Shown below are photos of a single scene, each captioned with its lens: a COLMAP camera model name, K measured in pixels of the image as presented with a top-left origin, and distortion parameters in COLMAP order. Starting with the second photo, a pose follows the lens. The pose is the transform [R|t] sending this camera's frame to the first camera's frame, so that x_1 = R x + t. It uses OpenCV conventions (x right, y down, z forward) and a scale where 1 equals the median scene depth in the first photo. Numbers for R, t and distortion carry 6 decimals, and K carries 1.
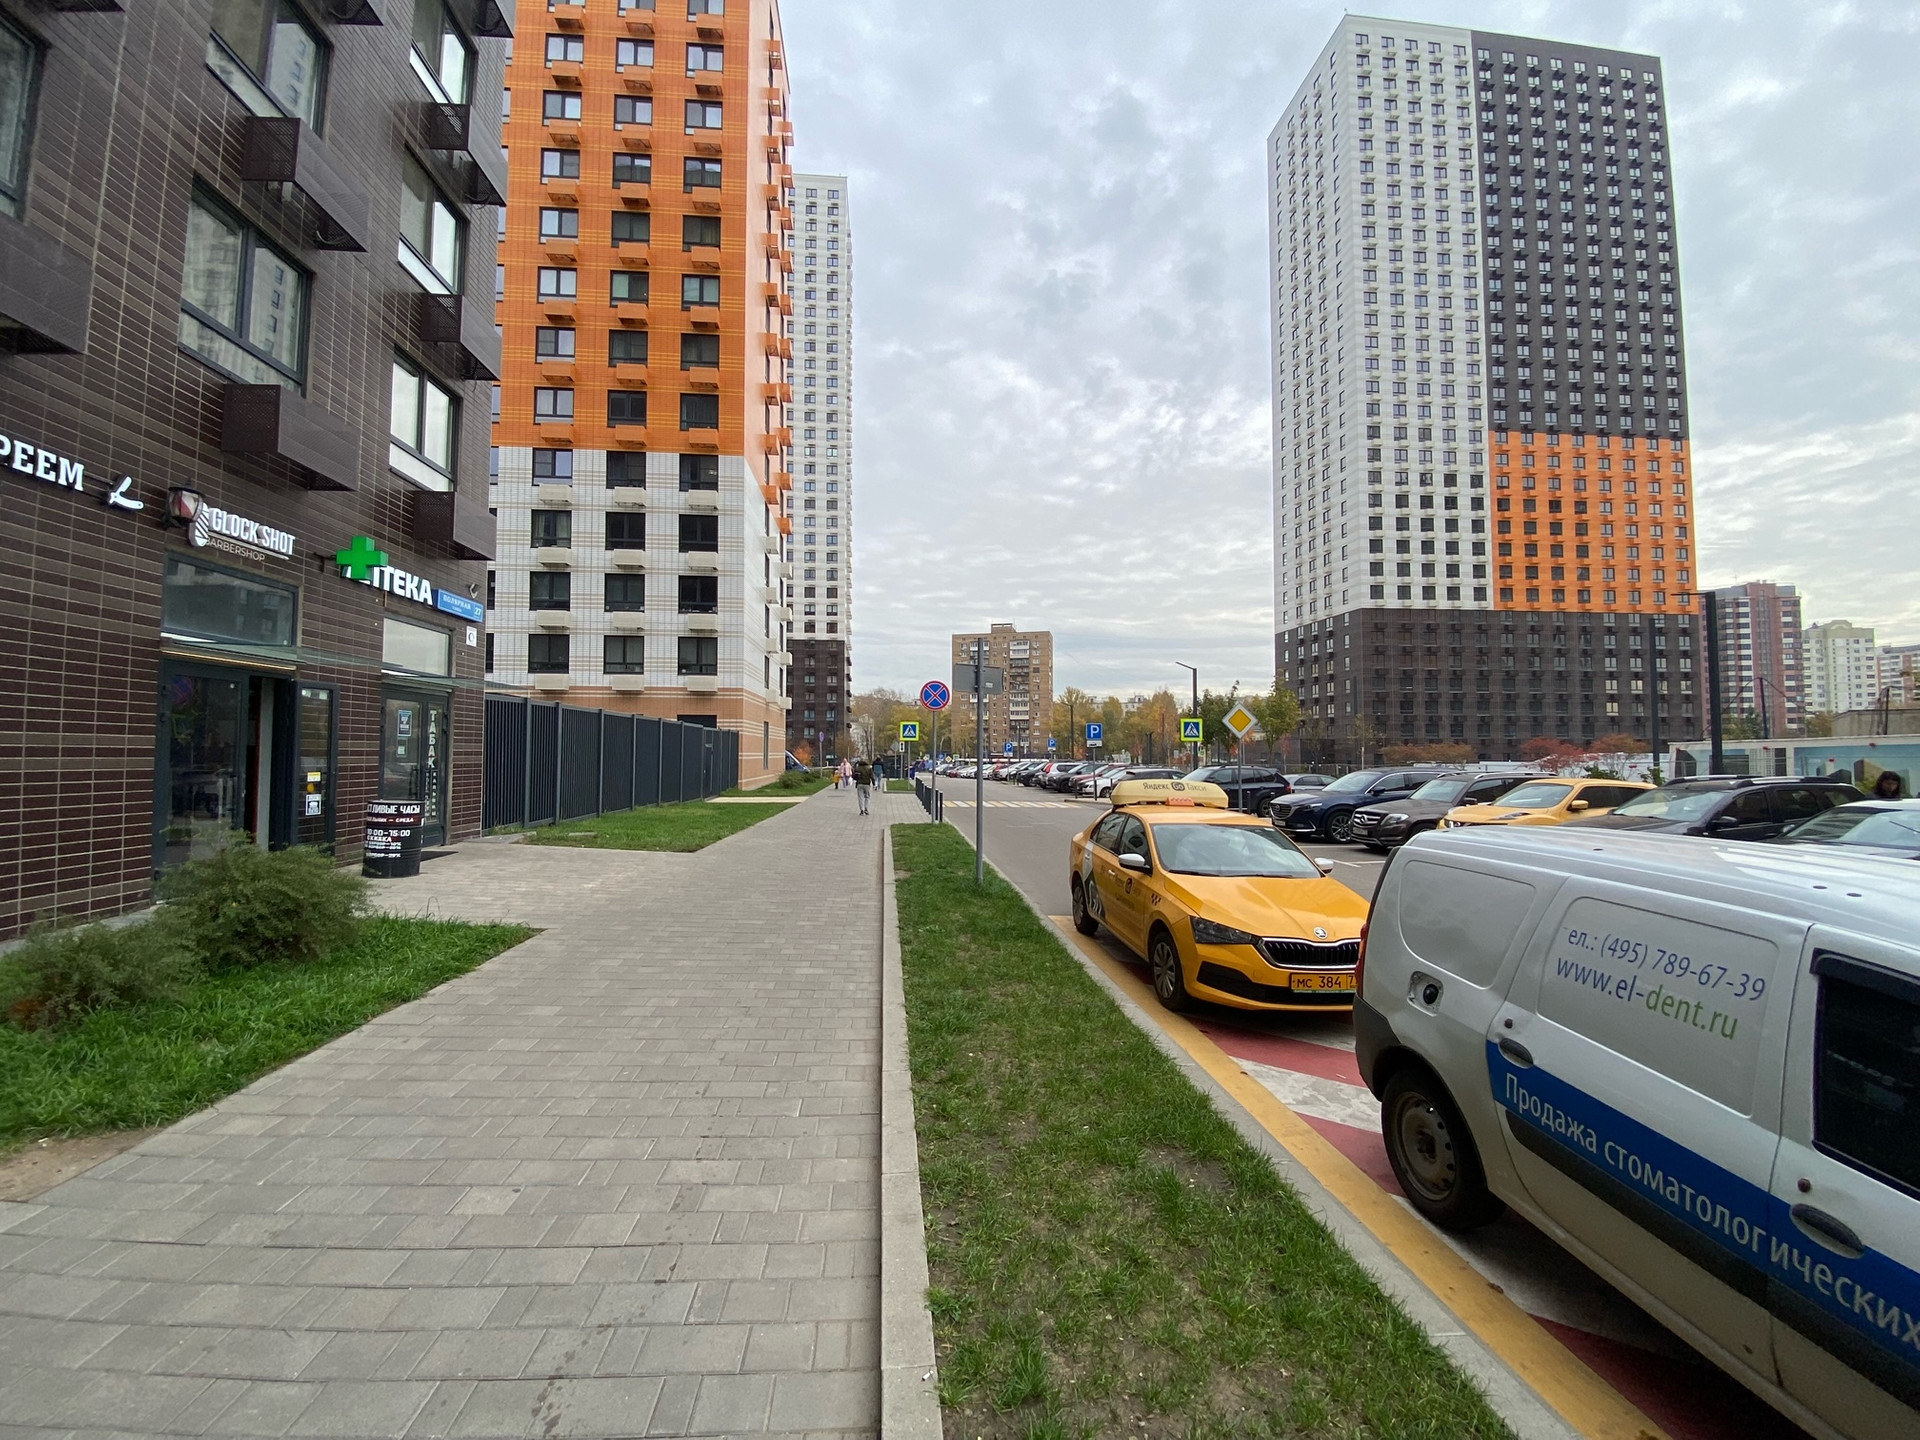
lens RADIAL K [[785.3, 0, 955.6], [0, 785.3, 724.7], [0, 0, 1]] dist [0.009364, -0.016635]
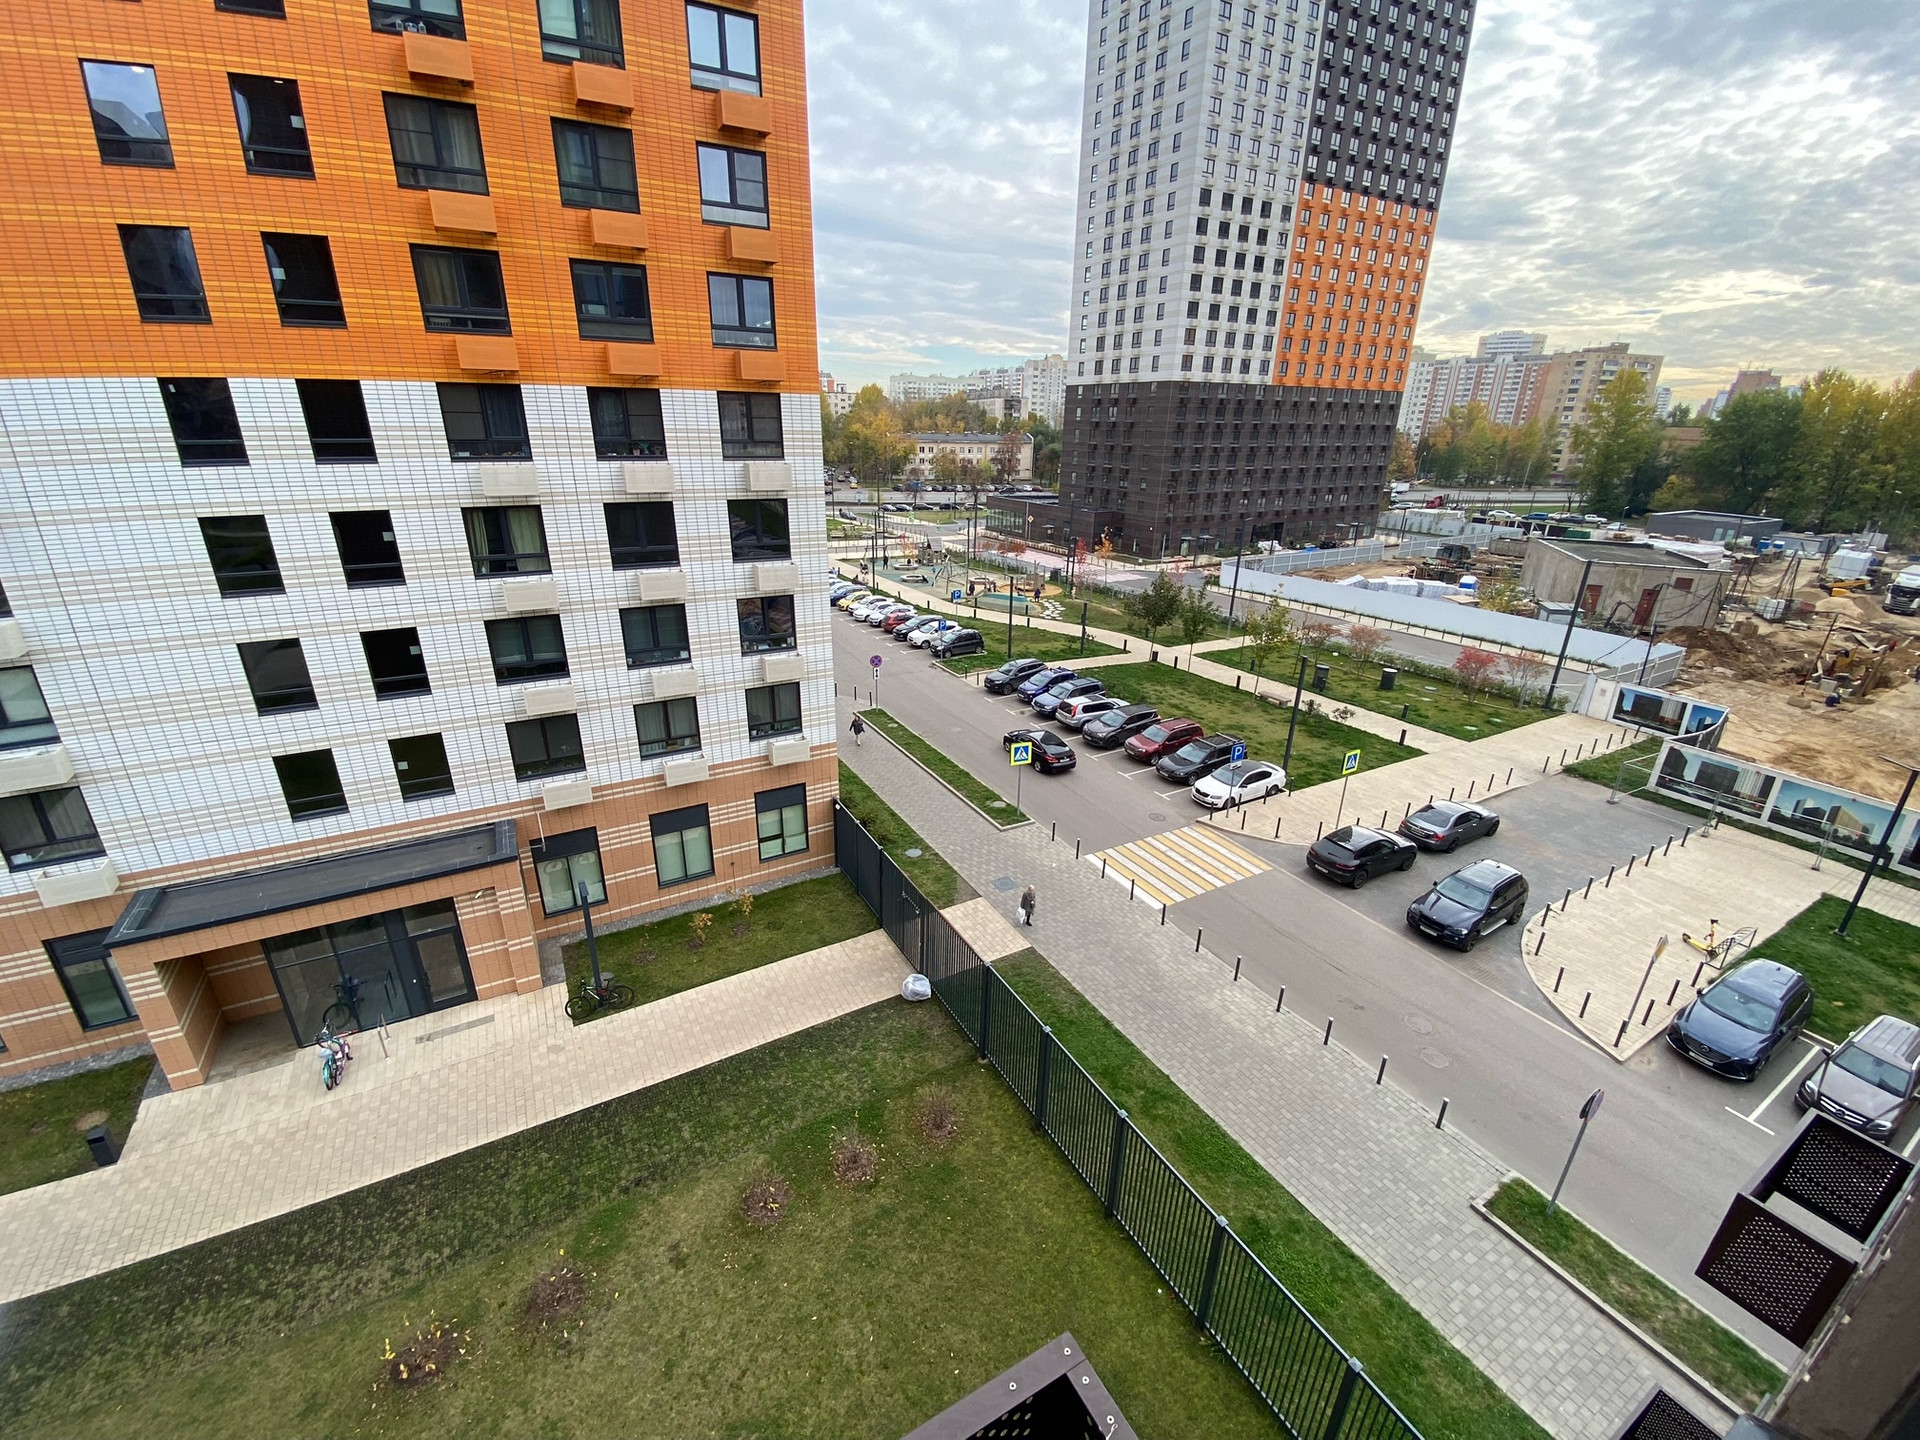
lens RADIAL K [[785.3, 0, 955.6], [0, 785.3, 724.7], [0, 0, 1]] dist [0.009364, -0.016635]
pose [[0.912450, -0.136194, 0.385858, -0.167919], [-0.029706, 0.918448, 0.394426, -0.132118], [-0.408108, -0.371356, 0.833992, 0.130334]]
